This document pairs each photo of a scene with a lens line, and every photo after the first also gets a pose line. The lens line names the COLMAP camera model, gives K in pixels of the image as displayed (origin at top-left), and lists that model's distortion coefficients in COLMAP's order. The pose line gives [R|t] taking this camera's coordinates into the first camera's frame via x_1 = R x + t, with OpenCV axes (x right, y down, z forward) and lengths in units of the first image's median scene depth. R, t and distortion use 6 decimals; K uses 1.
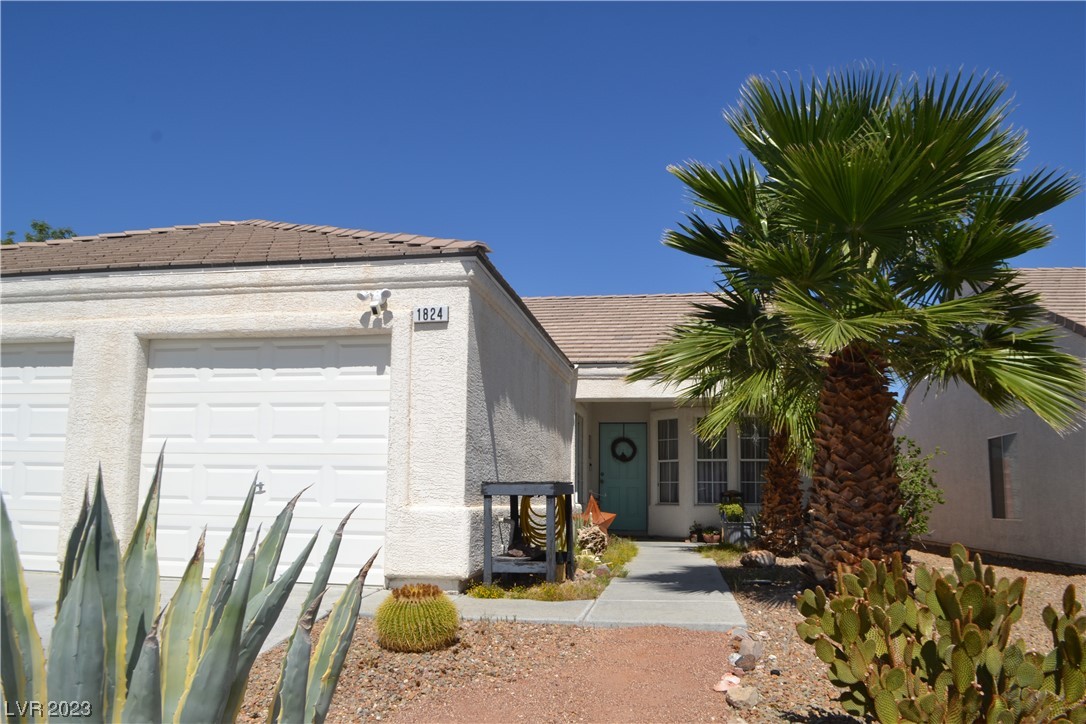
lens RADIAL K [[866.9, 0, 543.0], [0, 866.9, 362.0], [0, 0, 1]] dist [-0.084862, -0.002479]
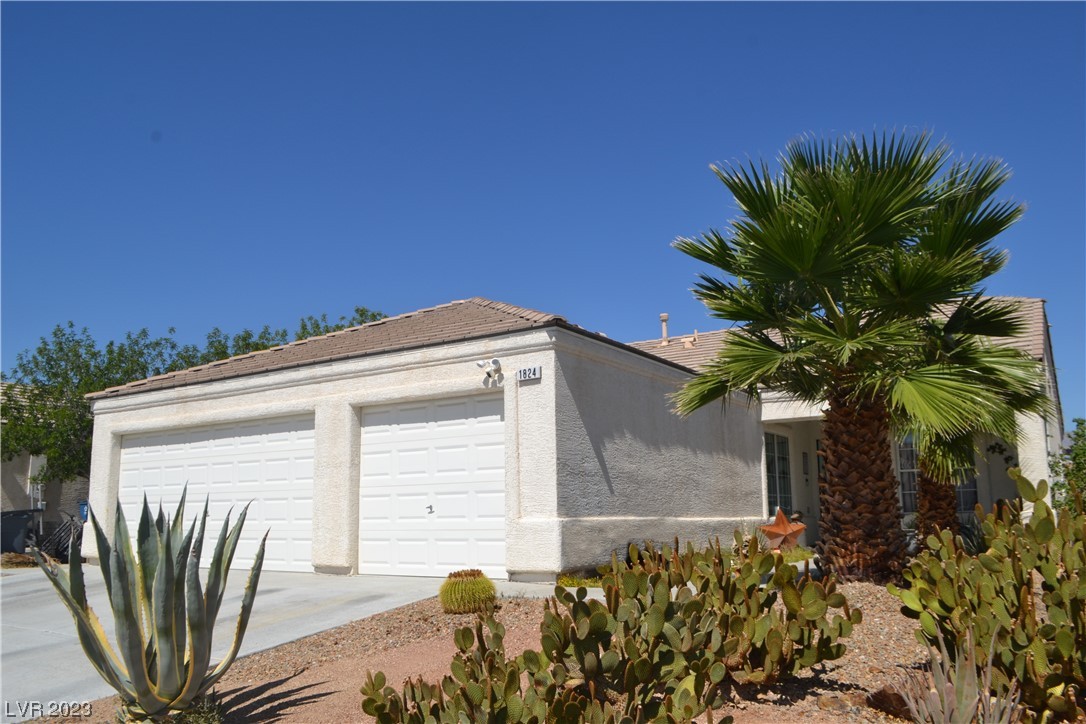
lens RADIAL K [[866.9, 0, 543.0], [0, 866.9, 362.0], [0, 0, 1]] dist [-0.084862, -0.002479]
pose [[0.915061, -0.096308, -0.391648, 0.409500], [0.084625, 0.995302, -0.047027, -0.008214], [0.394337, 0.009889, 0.918913, -0.210795]]
